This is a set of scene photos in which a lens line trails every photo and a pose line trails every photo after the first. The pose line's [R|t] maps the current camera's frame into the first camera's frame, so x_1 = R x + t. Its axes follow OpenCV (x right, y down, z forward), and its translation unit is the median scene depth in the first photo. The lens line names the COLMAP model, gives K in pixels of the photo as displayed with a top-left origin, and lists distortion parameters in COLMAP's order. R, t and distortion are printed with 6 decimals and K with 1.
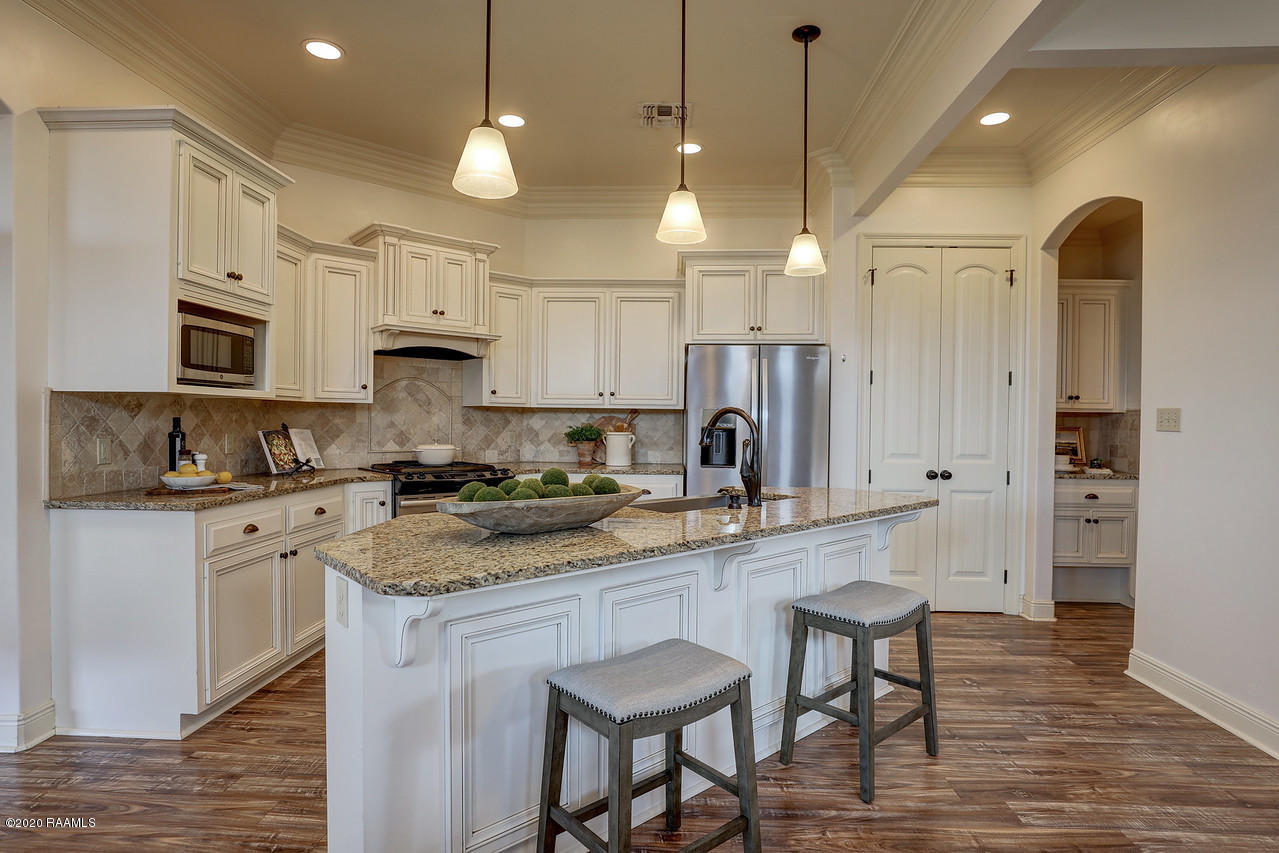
lens RADIAL K [[665.5, 0, 646.6], [0, 665.5, 428.9], [0, 0, 1]] dist [-0.032436, 0.004711]
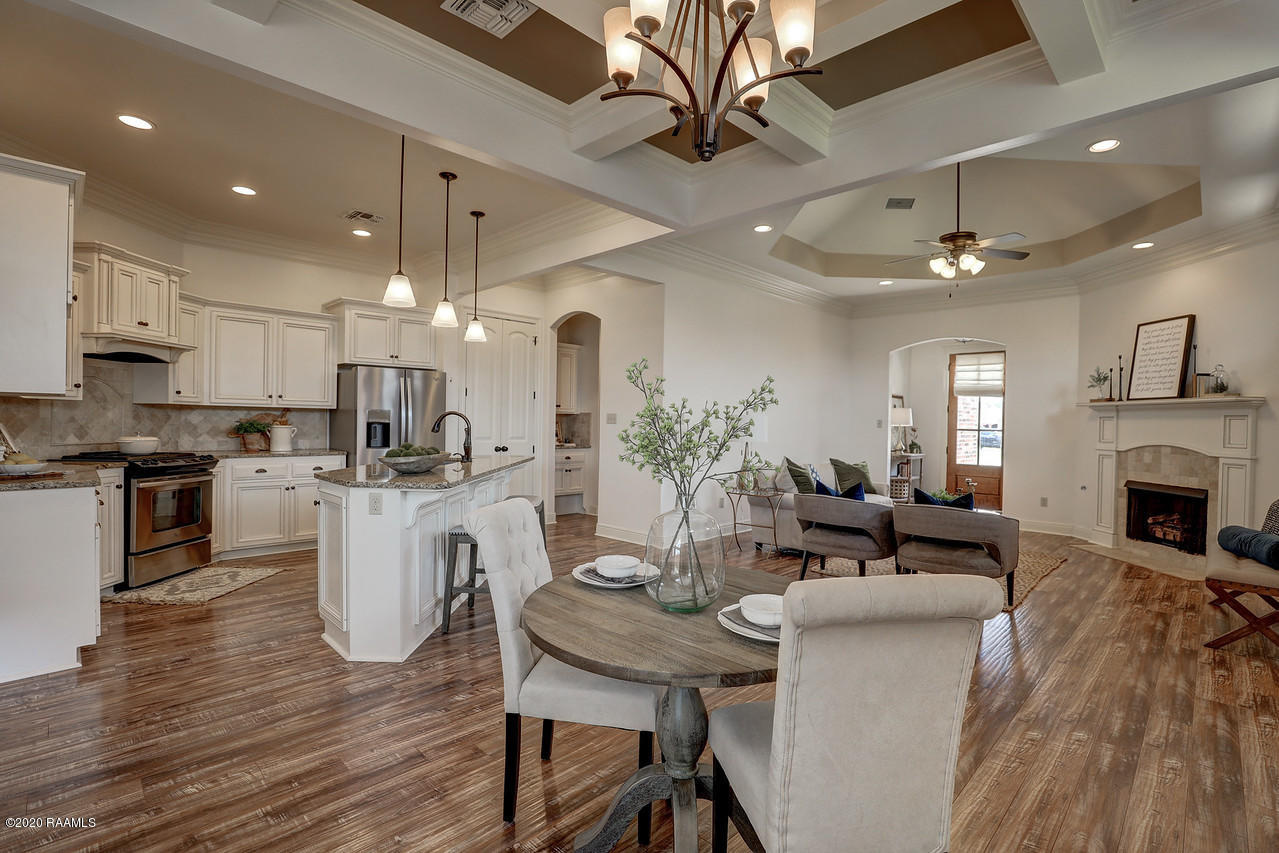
lens RADIAL K [[589.4, 0, 646.2], [0, 589.4, 426.8], [0, 0, 1]] dist [-0.032637, 0.010069]
pose [[0.667954, -0.006013, 0.744178, -0.480358], [0.001740, 0.999977, 0.006519, 0.001224], [-0.744200, -0.003060, 0.667950, -0.341452]]
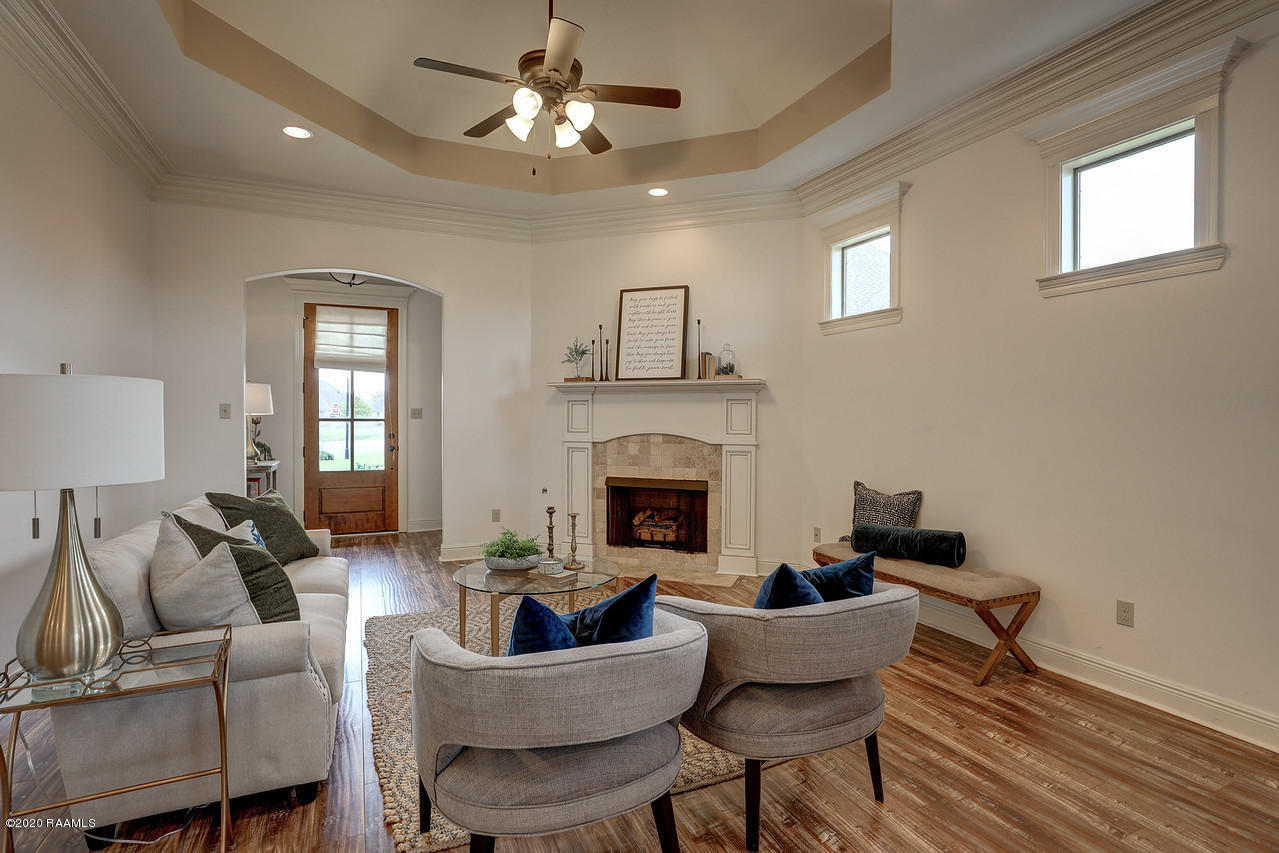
lens RADIAL K [[640.4, 0, 652.4], [0, 640.4, 428.2], [0, 0, 1]] dist [-0.026430, 0.002287]
pose [[-0.453190, -0.025603, 0.891046, 0.188937], [0.004780, 0.999503, 0.031151, 0.004246], [-0.891401, 0.018376, -0.452843, 0.256701]]
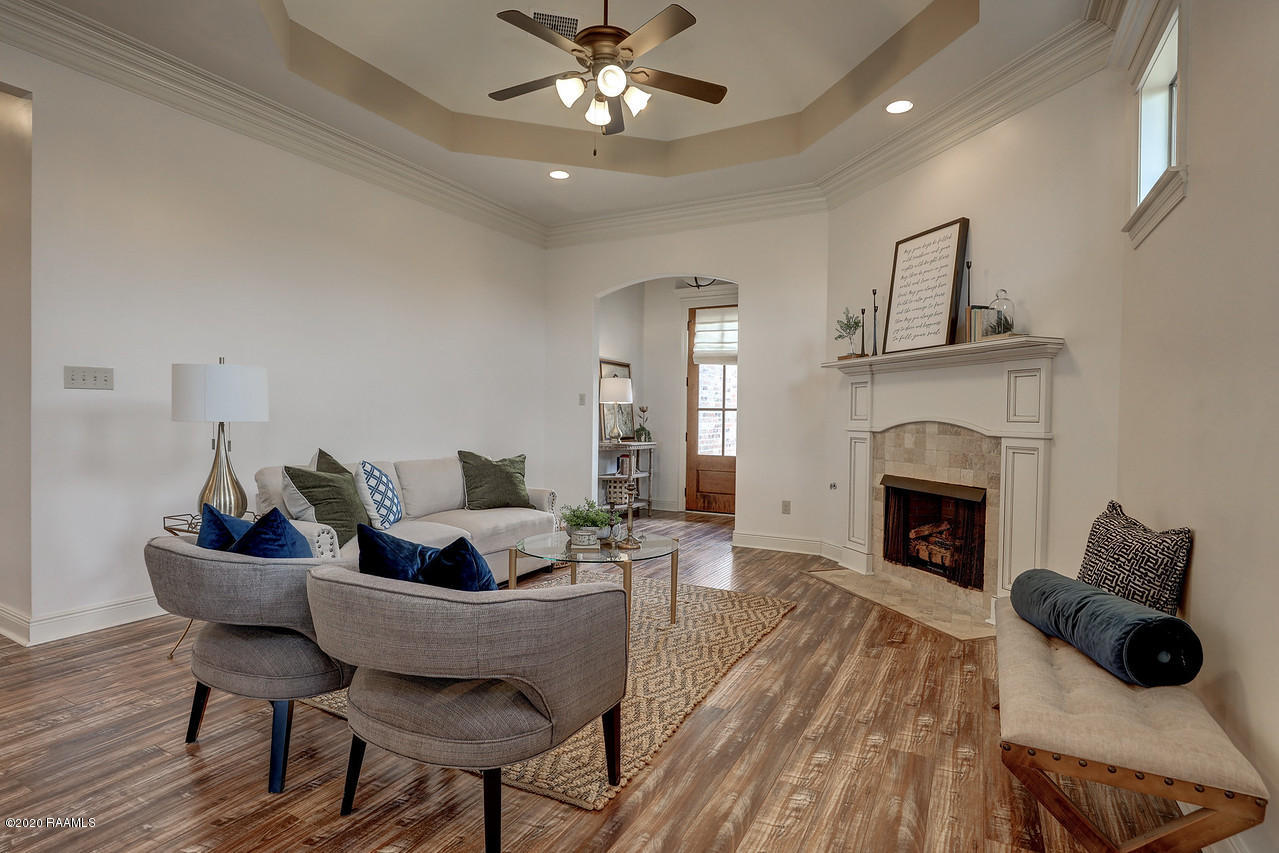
lens RADIAL K [[640.4, 0, 619.1], [0, 640.4, 424.4], [0, 0, 1]] dist [-0.026430, 0.002287]
pose [[0.449681, -0.017908, 0.893010, 0.251314], [0.007049, 0.999839, 0.016501, 0.041299], [-0.893161, -0.001125, 0.449735, -0.354578]]
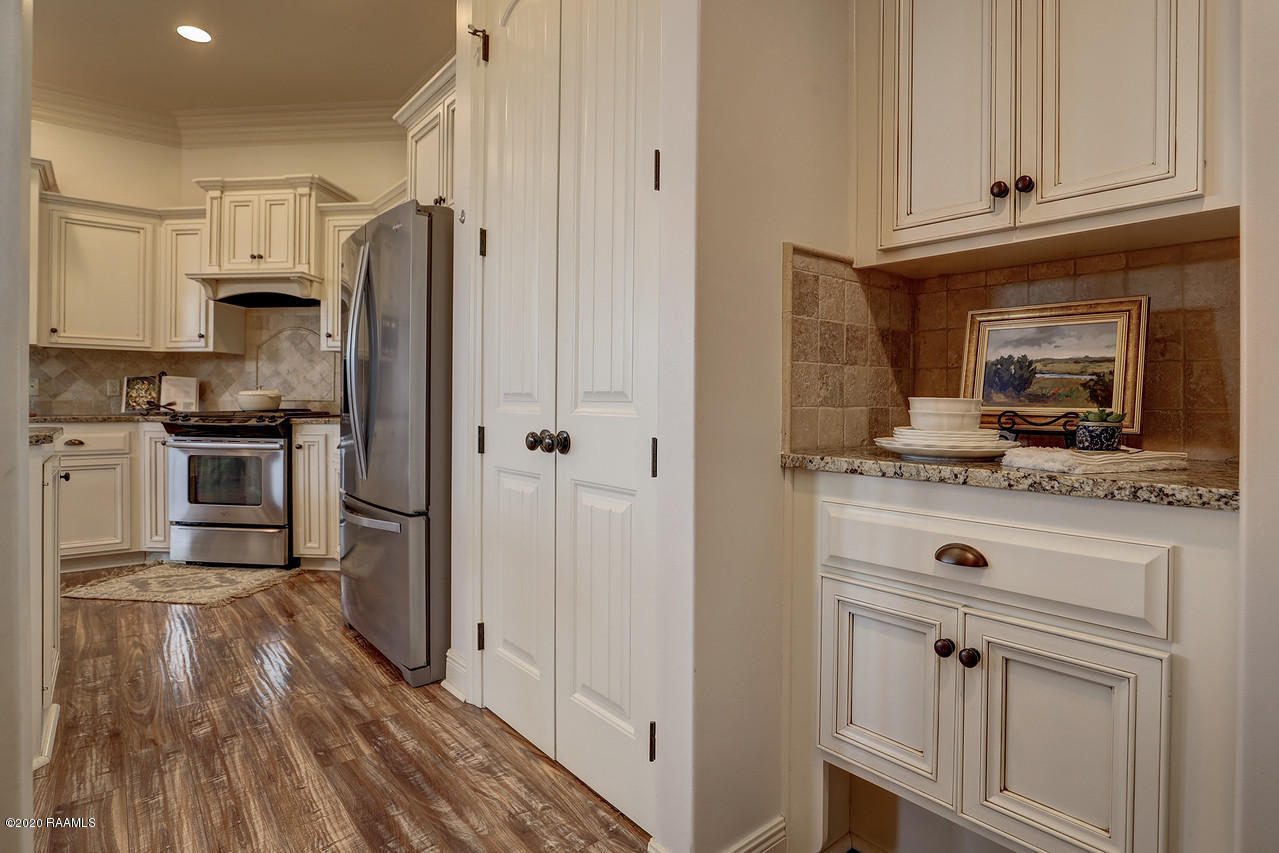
lens RADIAL K [[665.5, 0, 657.7], [0, 665.5, 417.8], [0, 0, 1]] dist [-0.032436, 0.004711]
pose [[0.683691, 0.012568, -0.729663, 0.809700], [-0.007128, 0.999919, 0.010544, 0.049674], [0.729736, -0.002008, 0.683726, 0.765445]]
